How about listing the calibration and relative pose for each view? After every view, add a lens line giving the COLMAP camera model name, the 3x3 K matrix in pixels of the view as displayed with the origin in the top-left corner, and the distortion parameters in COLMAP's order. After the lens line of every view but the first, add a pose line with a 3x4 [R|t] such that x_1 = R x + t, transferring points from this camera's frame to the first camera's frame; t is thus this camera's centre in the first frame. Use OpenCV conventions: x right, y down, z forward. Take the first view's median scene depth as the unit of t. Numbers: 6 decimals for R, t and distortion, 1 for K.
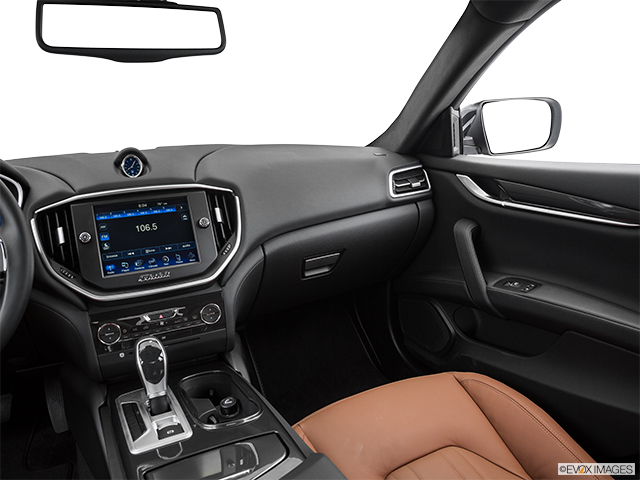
lens RADIAL K [[491.5, 0, 317.6], [0, 491.5, 235.9], [0, 0, 1]] dist [-0.121966, 0.063939]
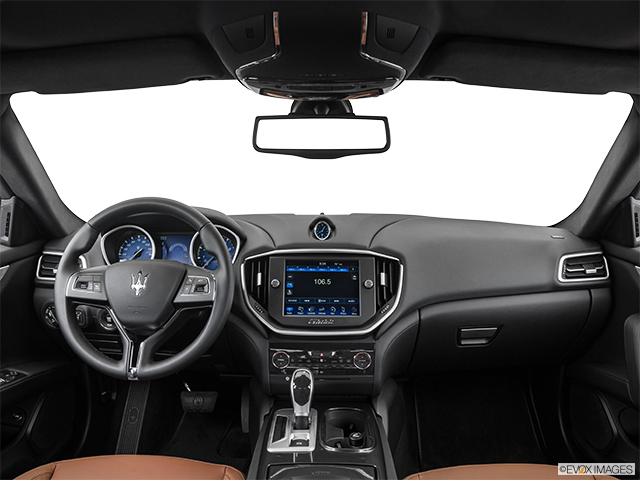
lens RADIAL K [[491.5, 0, 314.7], [0, 491.5, 237.1], [0, 0, 1]] dist [-0.121966, 0.063939]
pose [[0.882100, 0.093810, -0.461627, 0.198439], [-0.140206, 0.987842, -0.067167, -0.042033], [0.449713, 0.123971, 0.884528, -0.142563]]
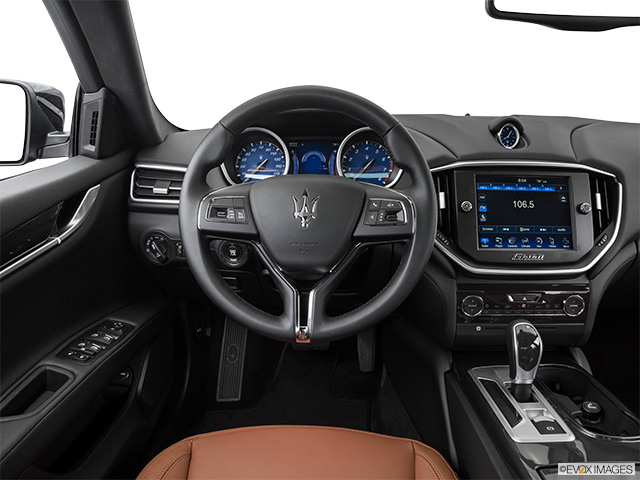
lens RADIAL K [[491.5, 0, 317.6], [0, 491.5, 236.7], [0, 0, 1]] dist [-0.121966, 0.063939]
pose [[0.873019, 0.183817, -0.451717, -0.260162], [-0.139961, 0.981719, 0.128992, -0.019573], [0.467170, -0.049389, 0.882787, -0.030151]]
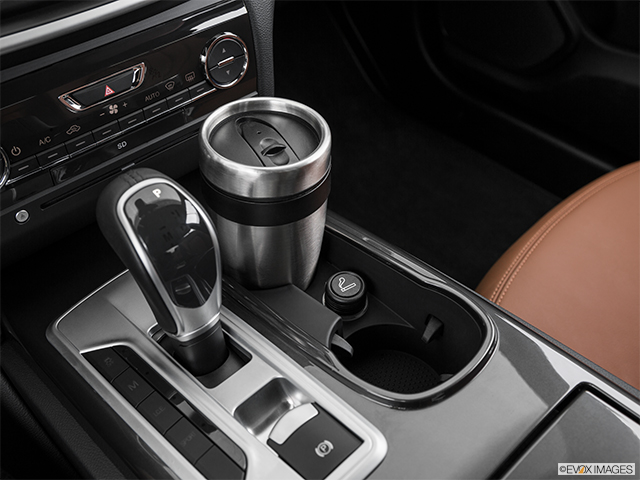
lens RADIAL K [[687.1, 0, 329.6], [0, 687.1, 230.4], [0, 0, 1]] dist [-0.022417, 0.000000]
pose [[0.957579, -0.155867, 0.242380, -0.291053], [0.017249, 0.870593, 0.491702, 0.014255], [-0.287655, -0.466662, 0.836350, 0.471920]]
